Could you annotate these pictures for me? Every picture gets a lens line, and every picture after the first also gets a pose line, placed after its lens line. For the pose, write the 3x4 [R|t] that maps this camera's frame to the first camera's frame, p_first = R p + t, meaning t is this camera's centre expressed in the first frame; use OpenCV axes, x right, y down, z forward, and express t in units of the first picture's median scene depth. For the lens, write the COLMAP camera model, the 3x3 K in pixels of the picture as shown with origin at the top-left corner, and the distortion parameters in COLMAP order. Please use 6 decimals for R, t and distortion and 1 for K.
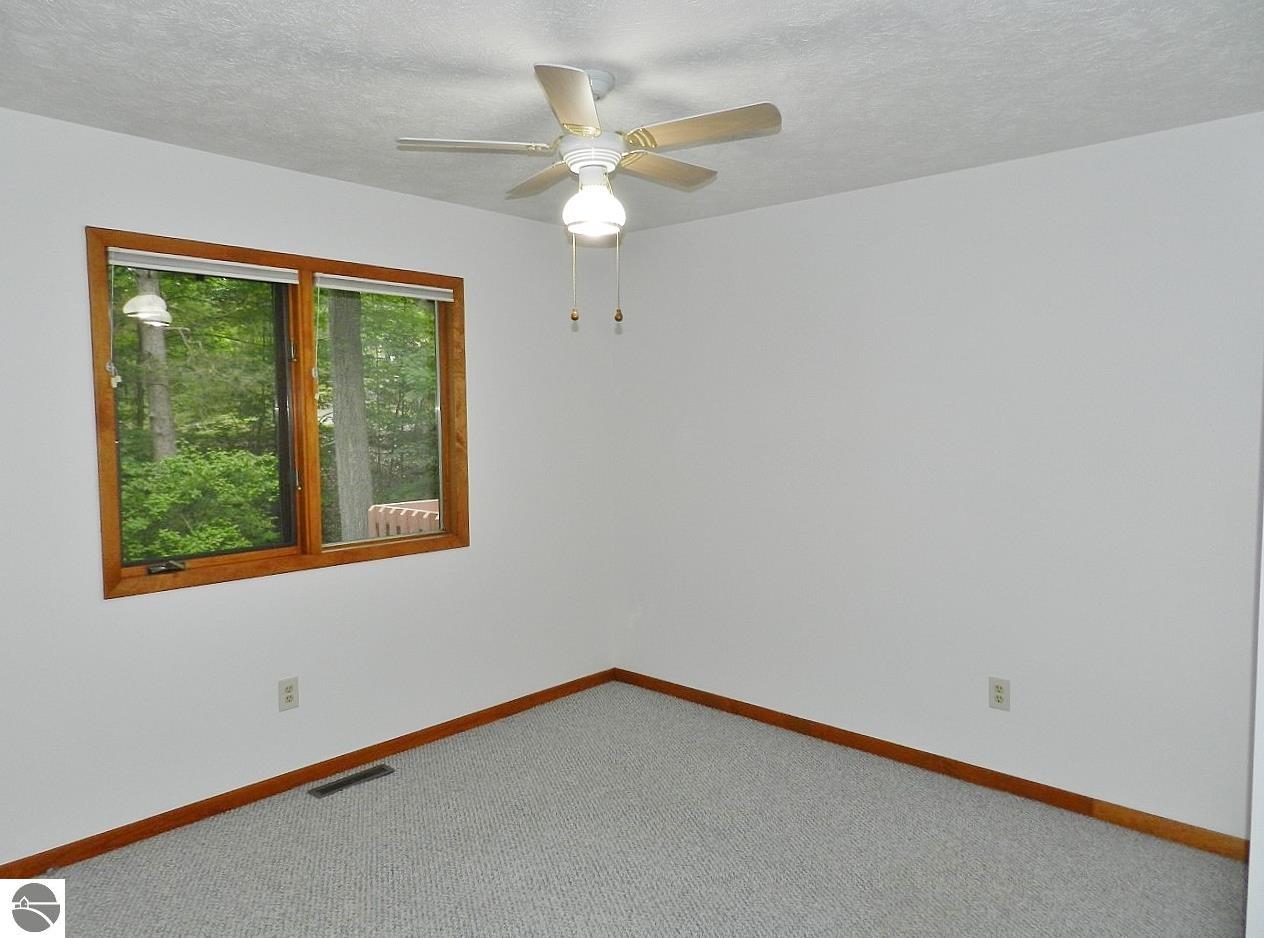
lens RADIAL K [[860.7, 0, 632.0], [0, 860.7, 469.0], [0, 0, 1]] dist [-0.021625, 0.000296]
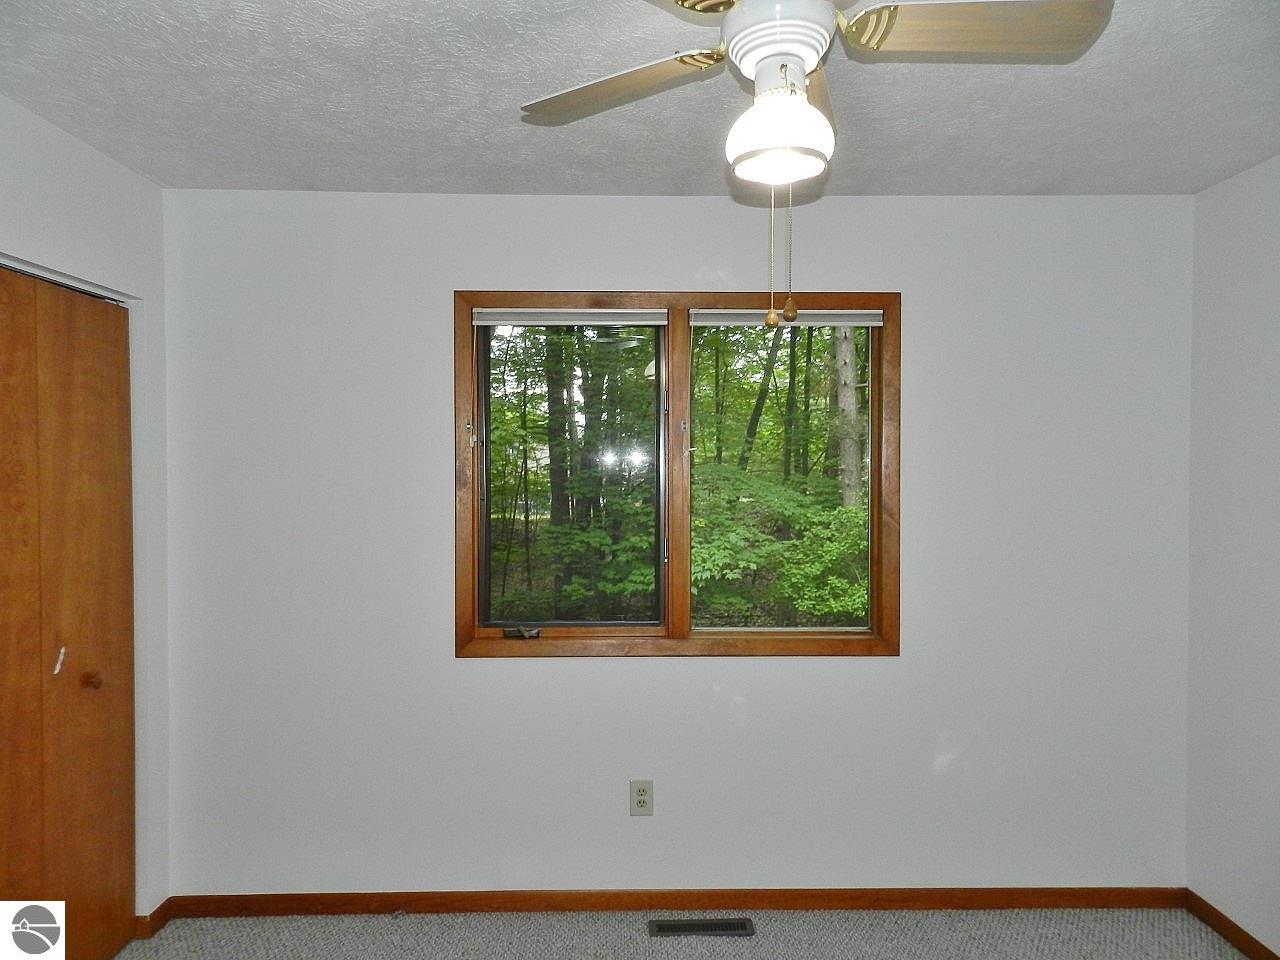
lens RADIAL K [[873.5, 0, 640.0], [0, 873.5, 480.0], [0, 0, 1]] dist [0.018094, -0.004605]
pose [[0.679893, 0.017590, -0.733100, 0.211901], [-0.050148, 0.998487, -0.022551, -0.032883], [0.731595, 0.052096, 0.679746, 0.336540]]
